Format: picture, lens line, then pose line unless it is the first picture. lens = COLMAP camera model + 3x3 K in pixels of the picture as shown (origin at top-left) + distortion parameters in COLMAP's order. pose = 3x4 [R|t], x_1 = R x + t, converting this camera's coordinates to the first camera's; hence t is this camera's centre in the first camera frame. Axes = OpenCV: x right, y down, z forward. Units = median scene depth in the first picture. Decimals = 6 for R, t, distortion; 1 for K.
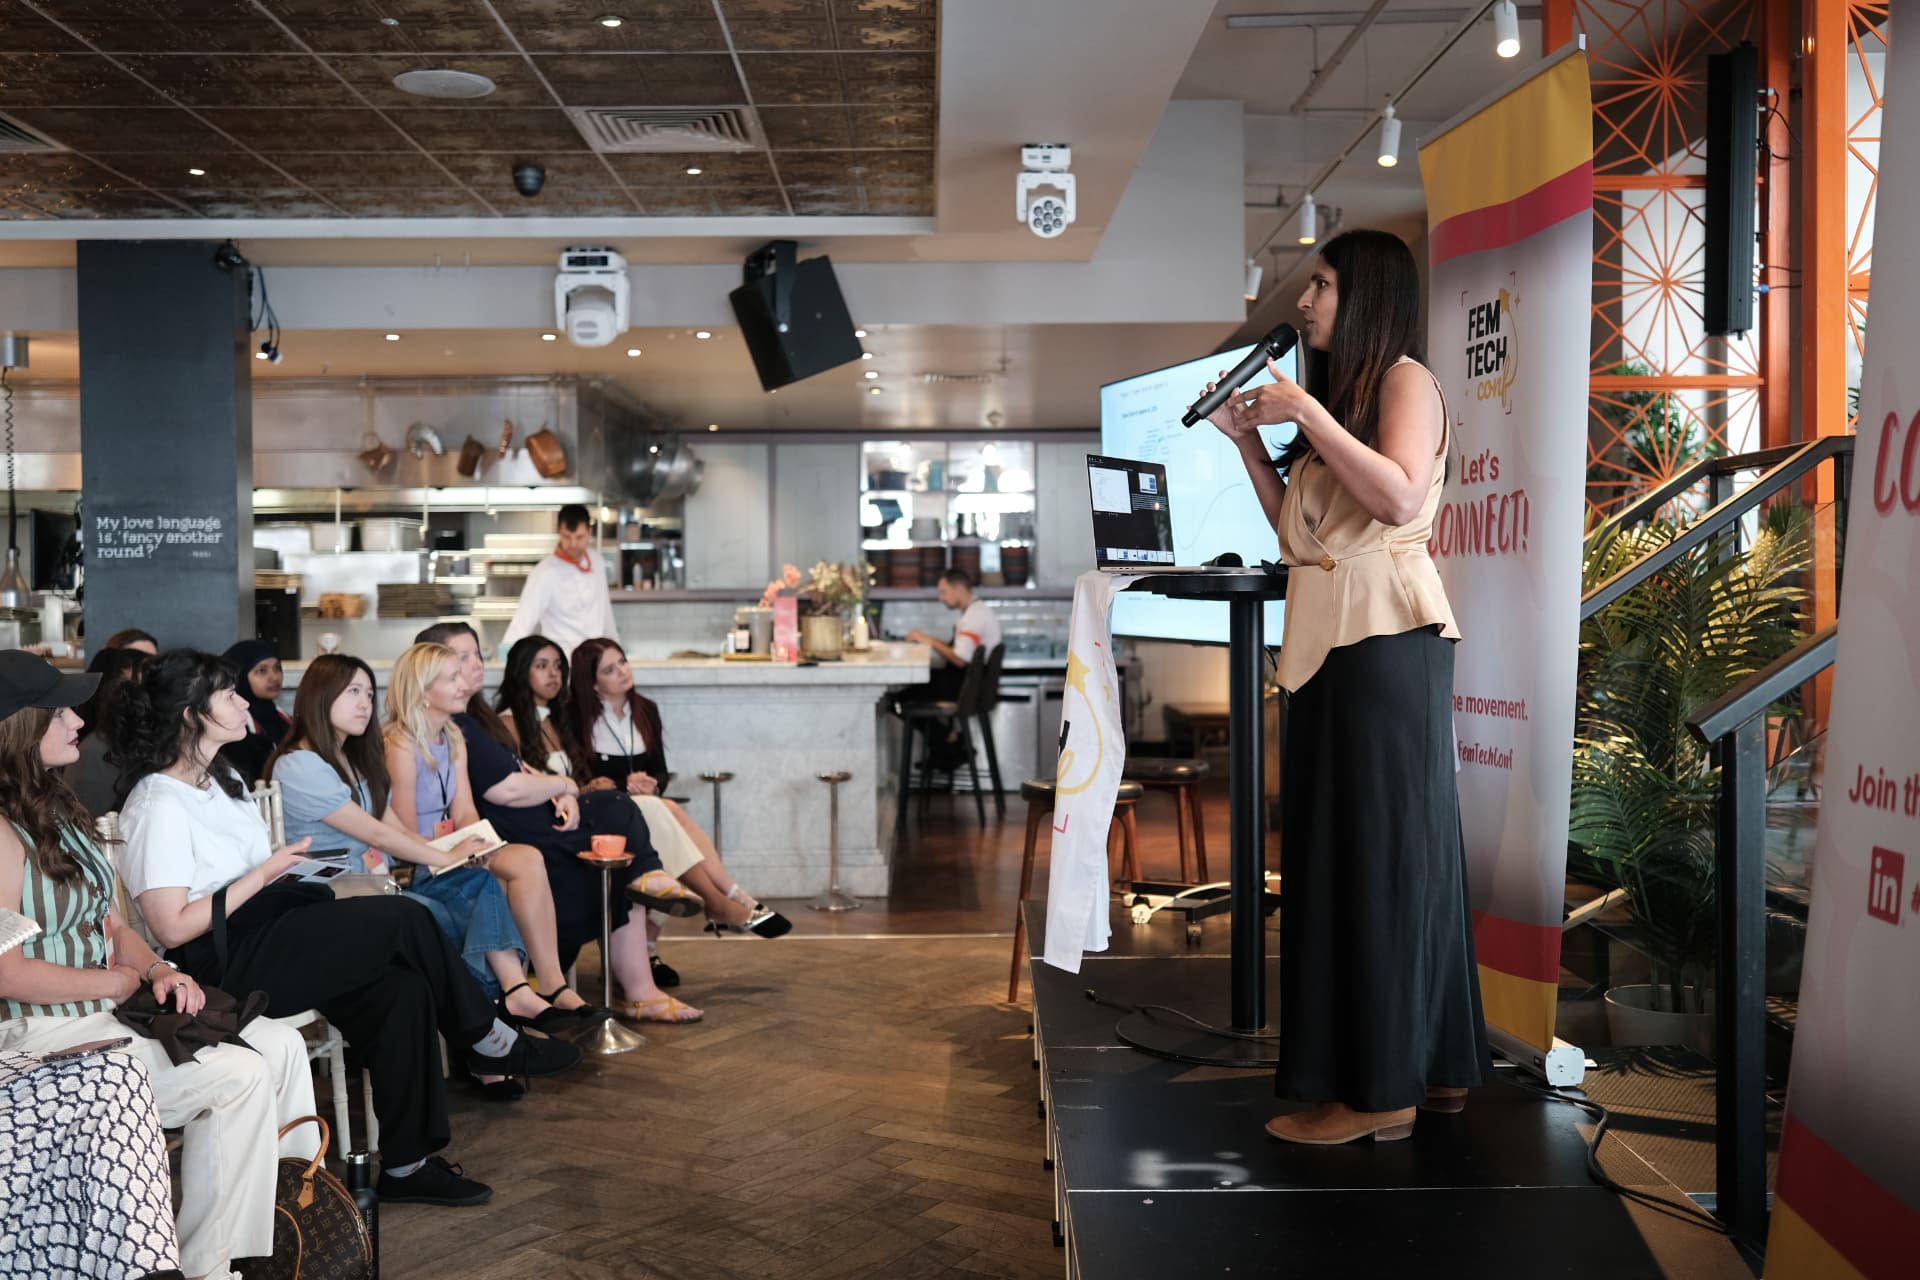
lens RADIAL K [[1880.6, 0, 958.7], [0, 1880.6, 636.0], [0, 0, 1]] dist [0.020337, 0.000000]
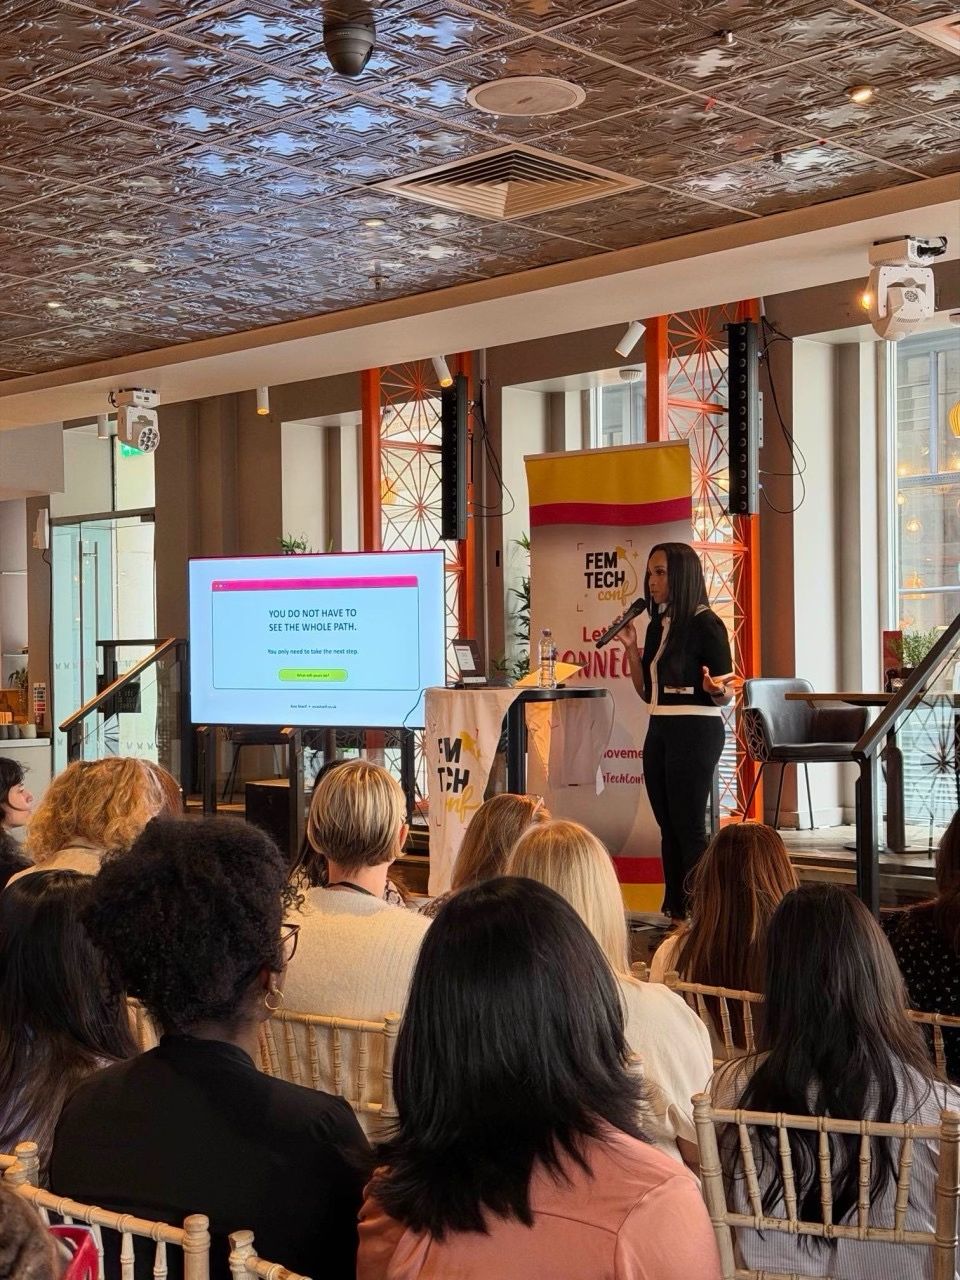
lens RADIAL K [[1754.5, 0, 480.8], [0, 1754.5, 650.7], [0, 0, 1]] dist [0.154587, 0.000000]
pose [[0.704742, 0.008316, 0.709415, -1.110562], [0.020345, 0.999283, -0.031924, -0.015202], [-0.709172, 0.036931, 0.704068, -0.210625]]
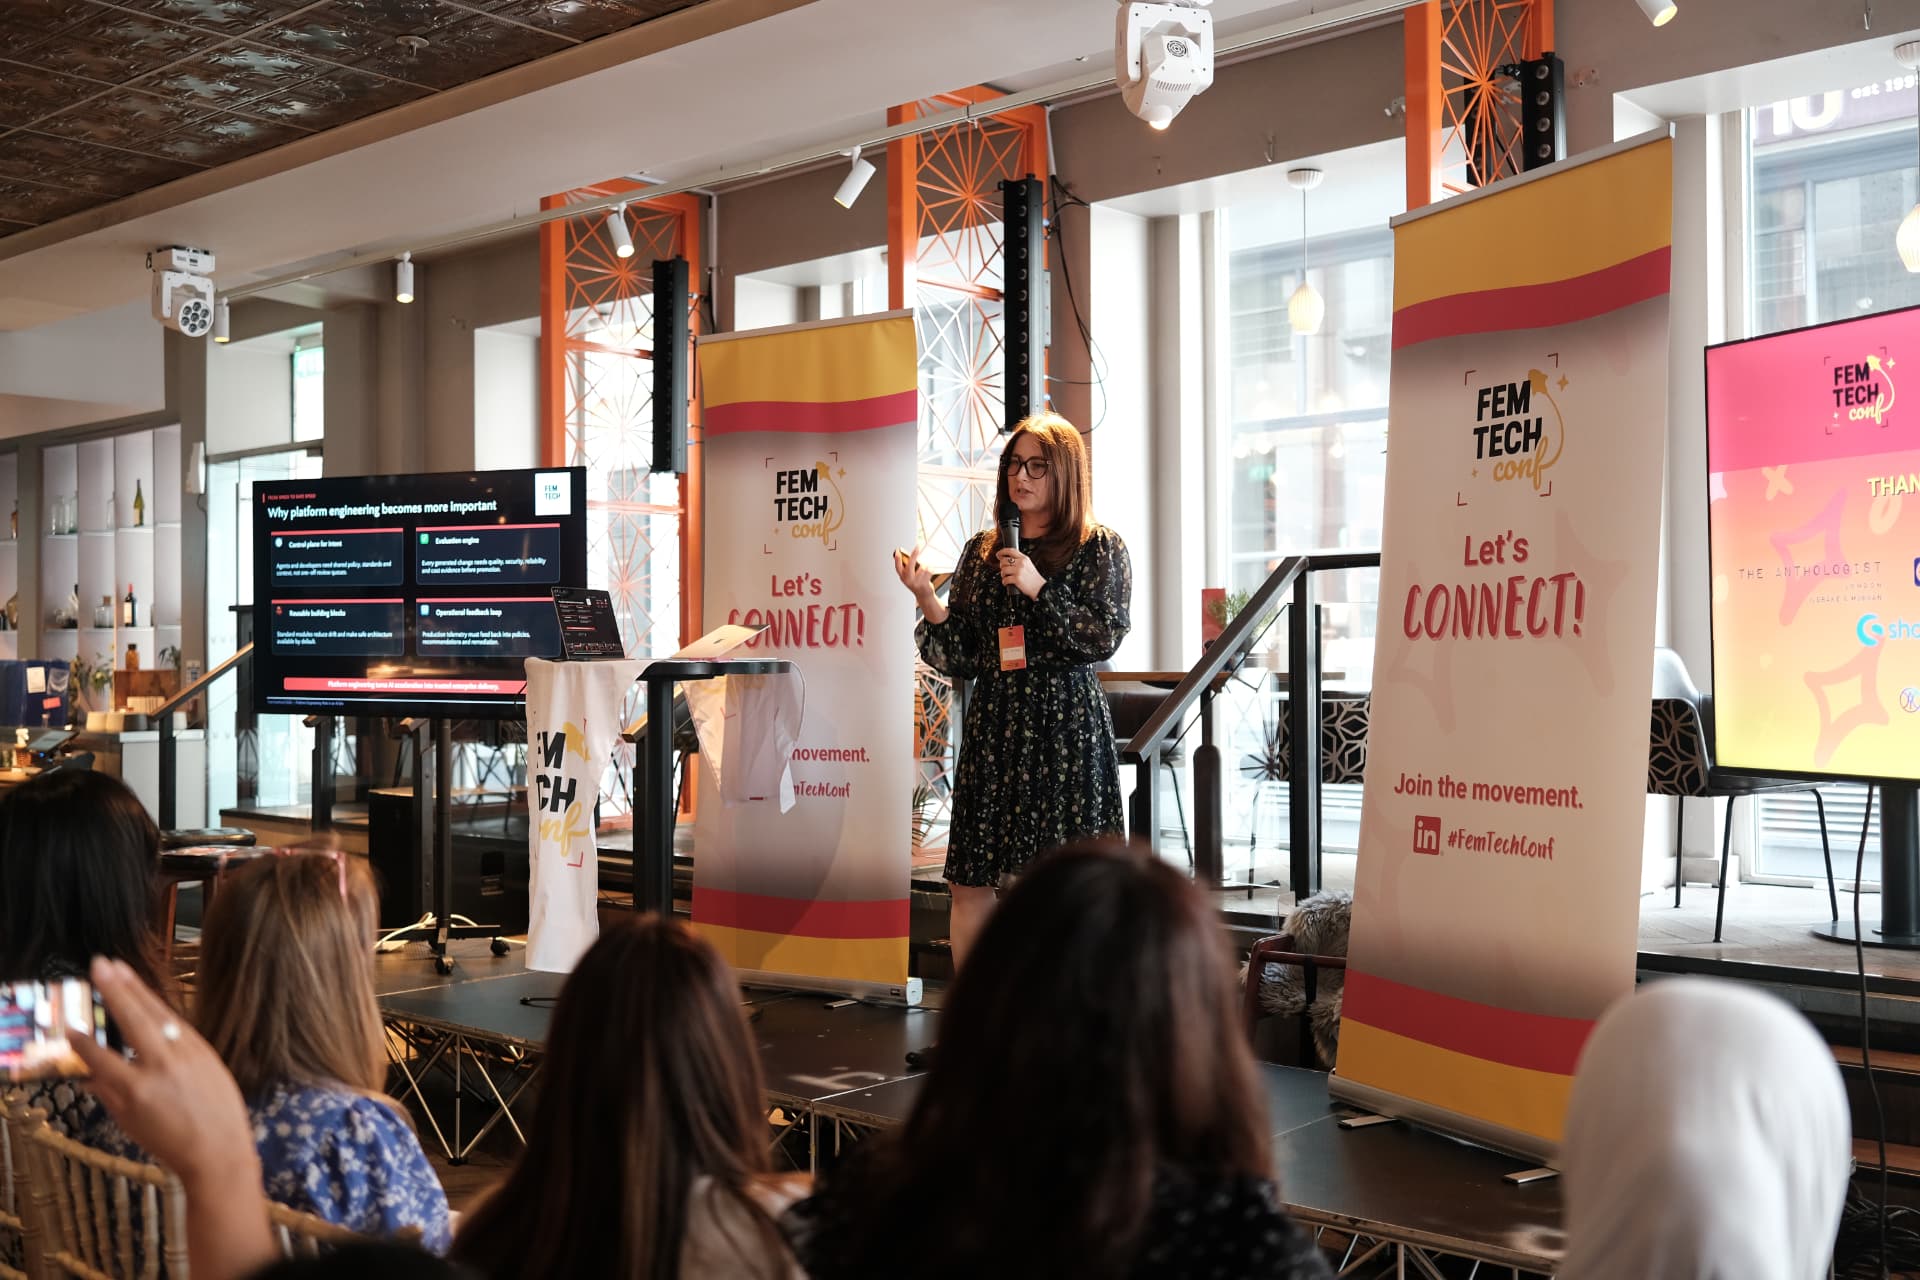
lens RADIAL K [[1880.6, 0, 963.4], [0, 1880.6, 631.5], [0, 0, 1]] dist [0.020337, 0.000000]
pose [[0.666350, 0.014429, 0.745500, -0.676524], [0.017077, 0.999255, -0.034603, -0.004216], [-0.745444, 0.035788, 0.665607, -0.026863]]
